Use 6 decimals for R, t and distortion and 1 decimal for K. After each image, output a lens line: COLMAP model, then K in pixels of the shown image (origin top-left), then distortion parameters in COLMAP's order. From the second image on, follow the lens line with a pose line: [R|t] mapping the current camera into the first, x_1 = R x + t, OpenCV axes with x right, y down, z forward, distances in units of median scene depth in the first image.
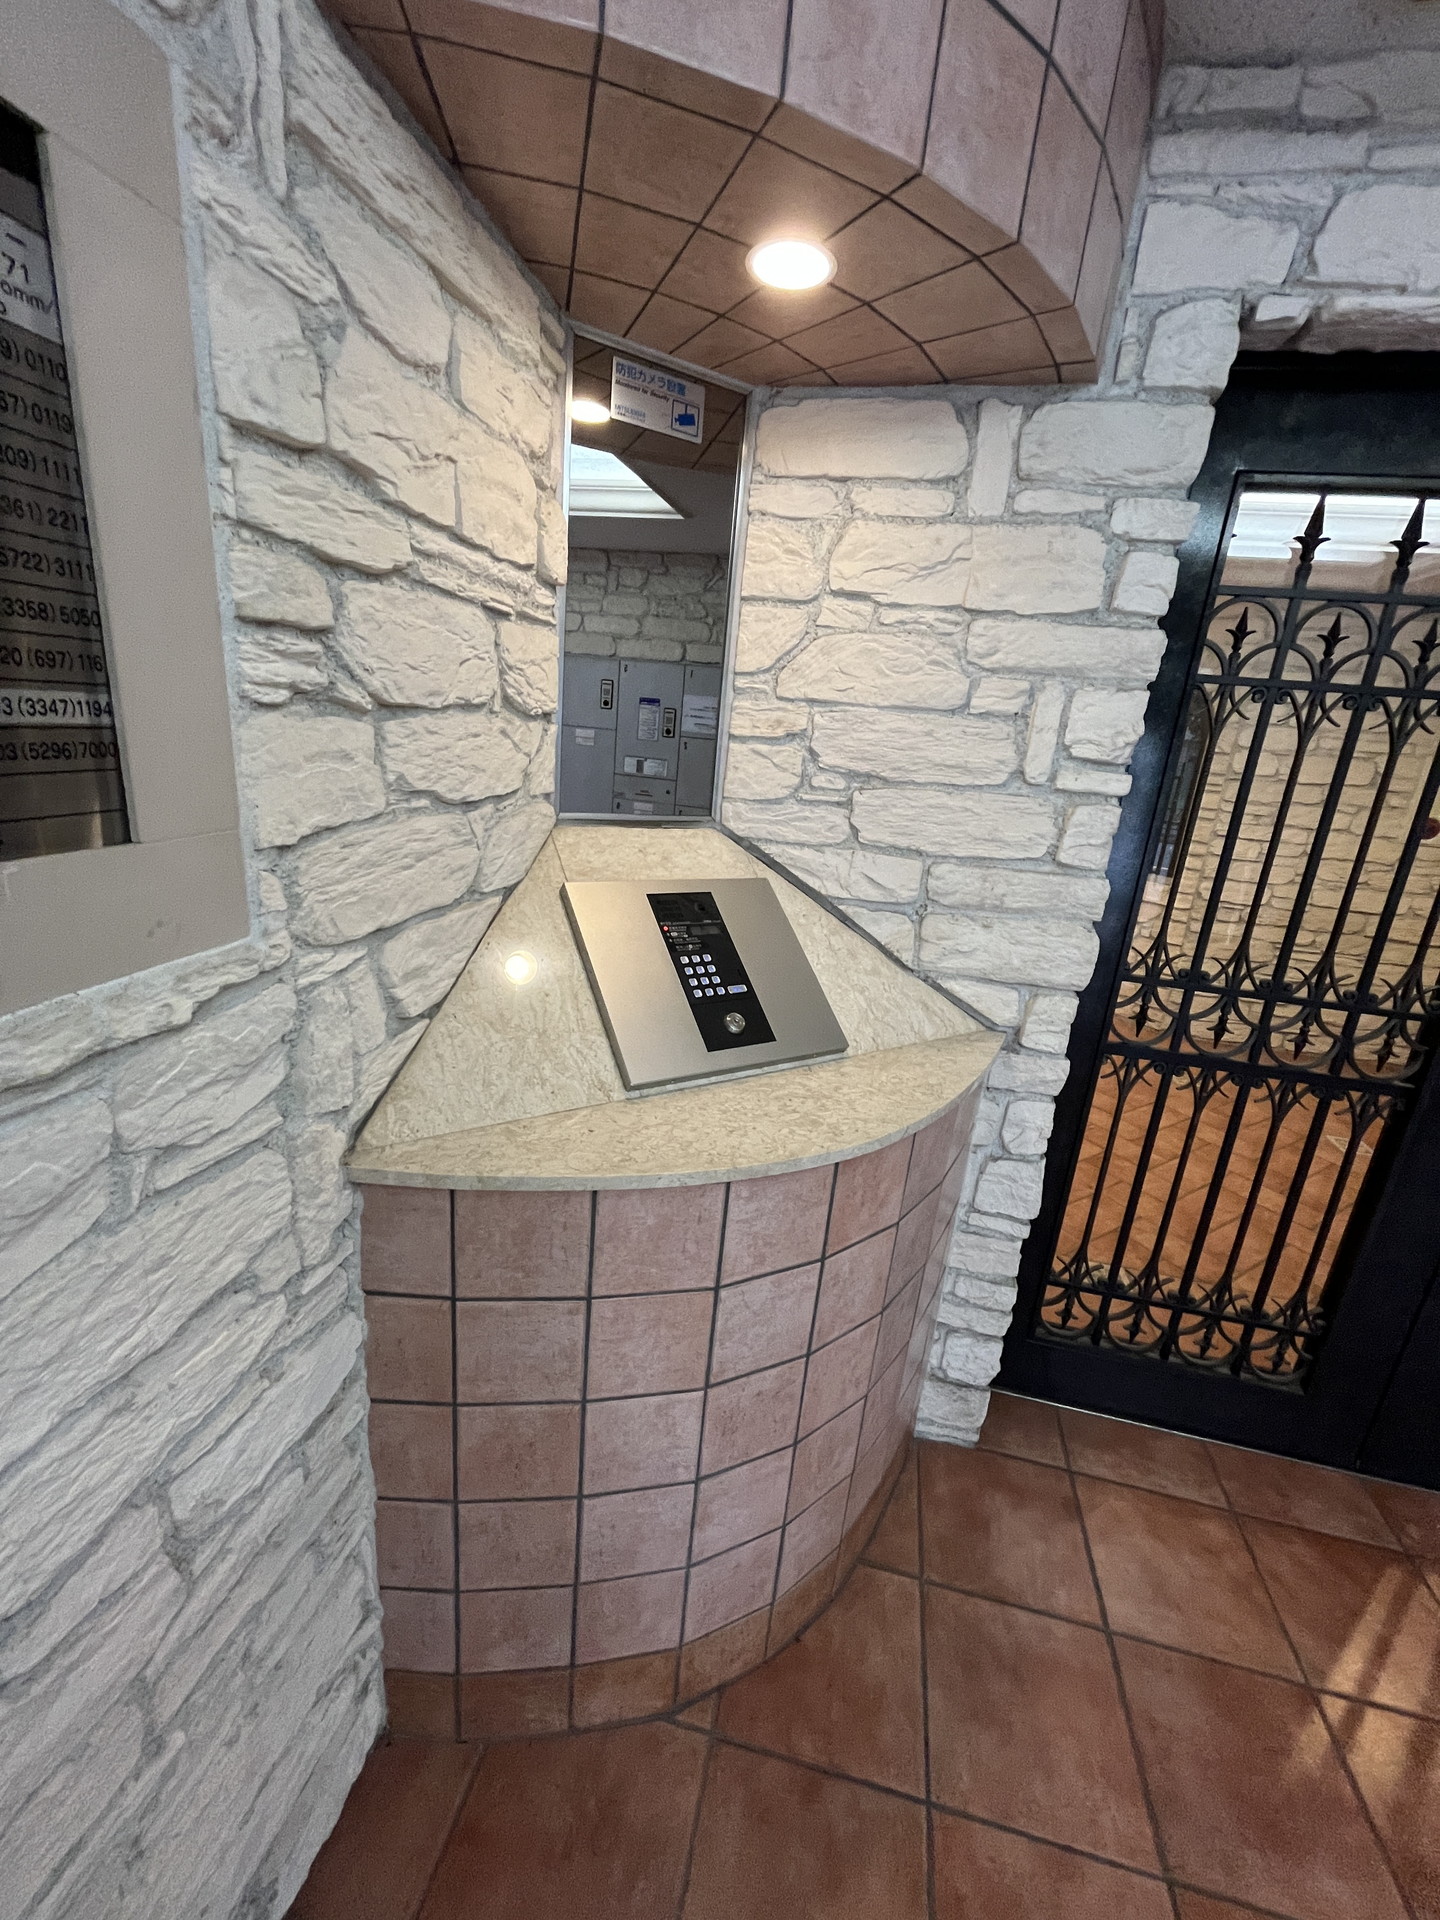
lens RADIAL K [[790.3, 0, 719.6], [0, 790.3, 962.2], [0, 0, 1]] dist [-0.000870, 0.000023]
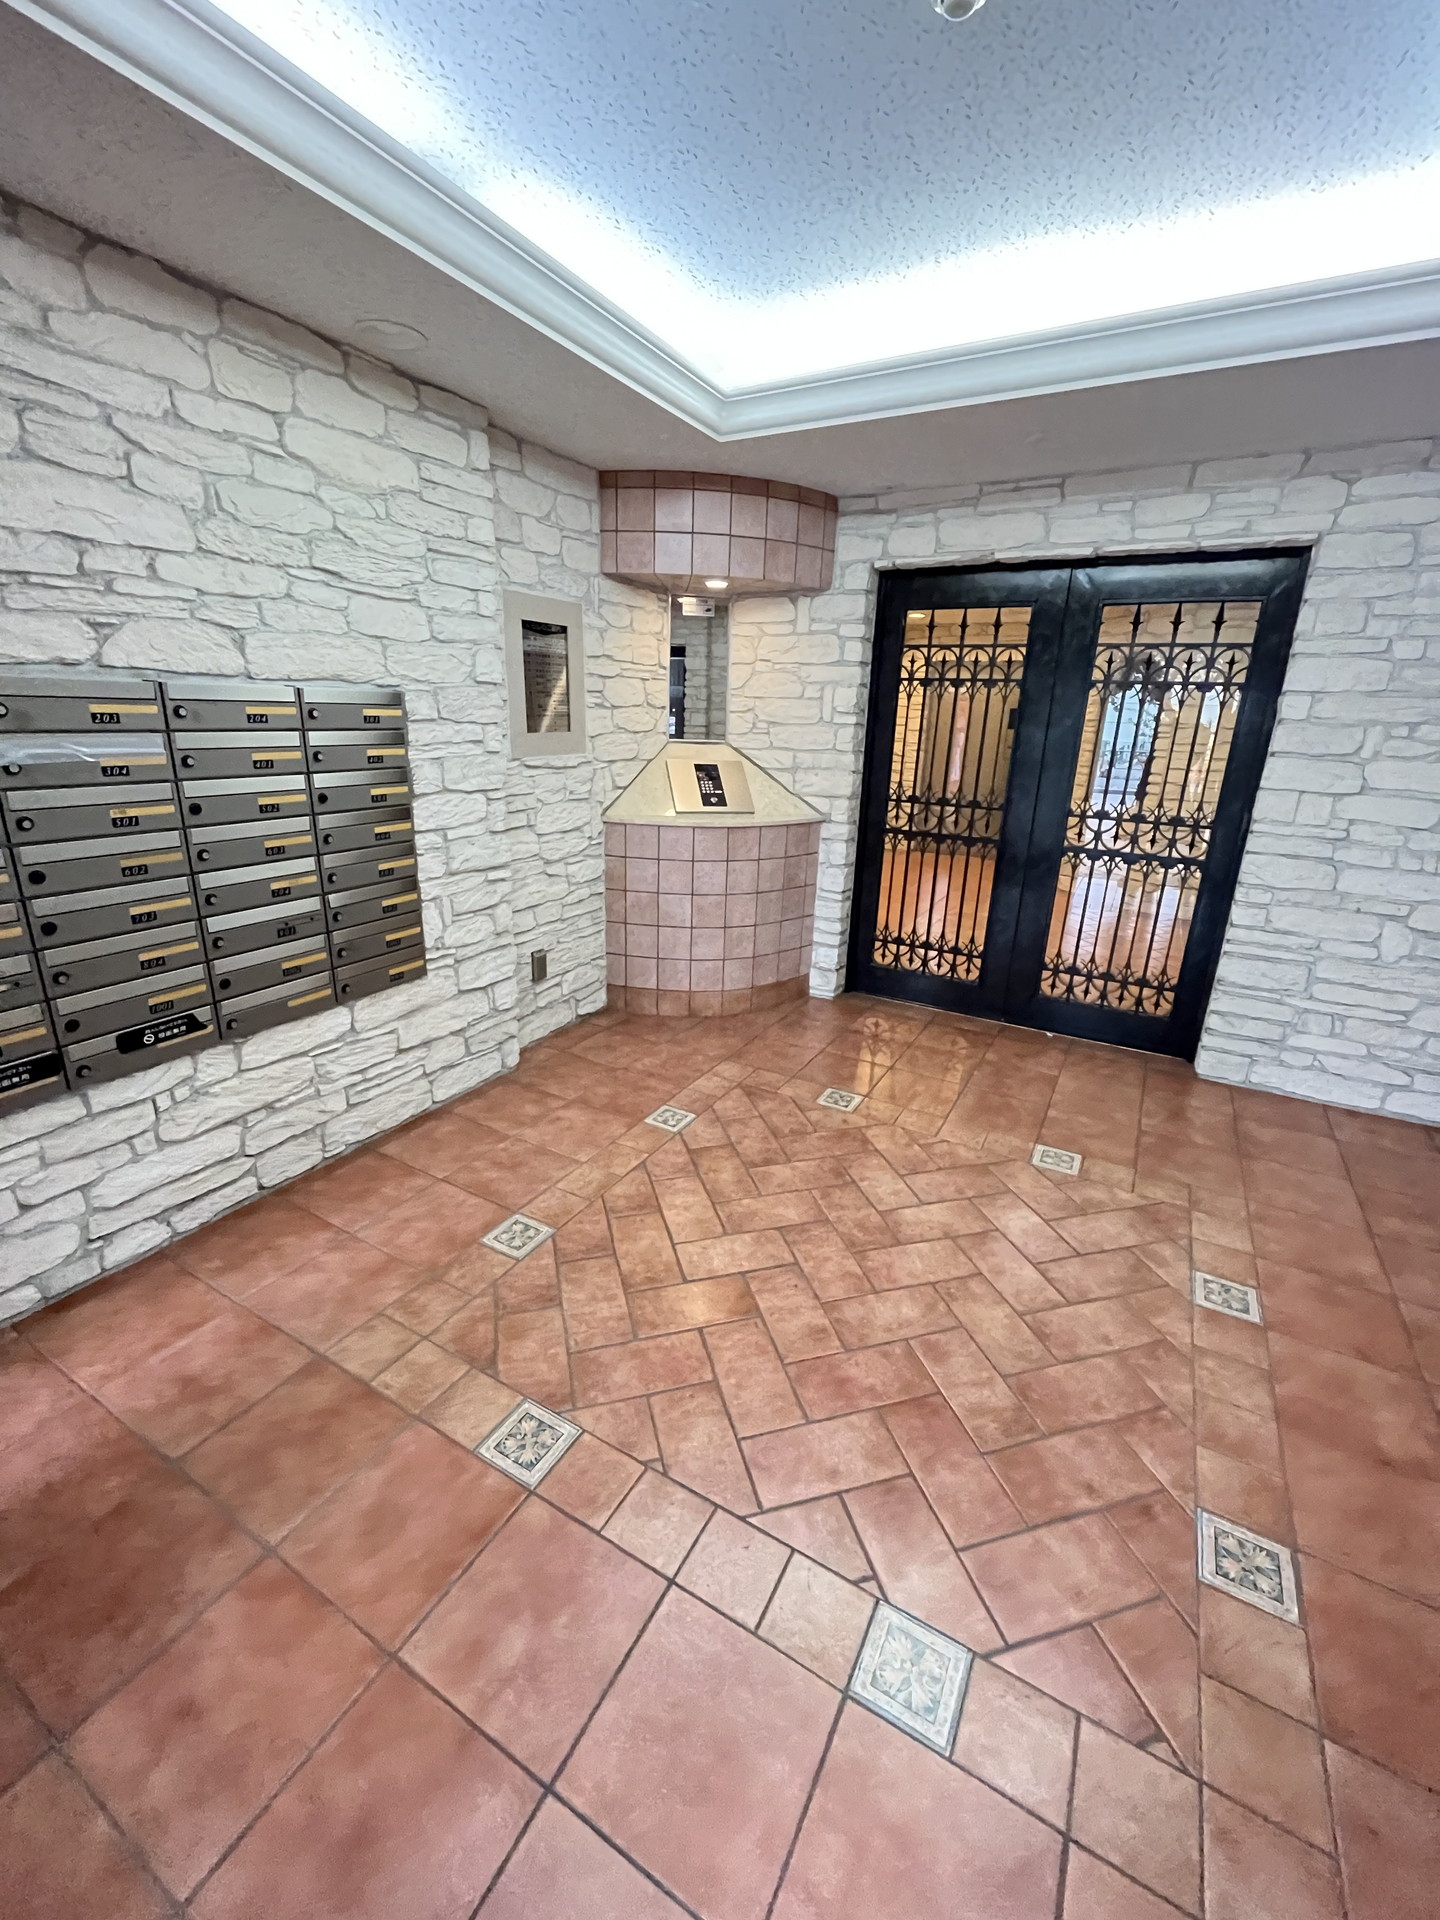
lens RADIAL K [[790.3, 0, 715.7], [0, 790.3, 966.6], [0, 0, 1]] dist [-0.000870, 0.000023]
pose [[0.951758, 0.040946, -0.304107, 0.995148], [-0.038718, 0.999161, 0.013355, 0.685683], [0.304398, -0.000937, 0.952544, -1.983566]]
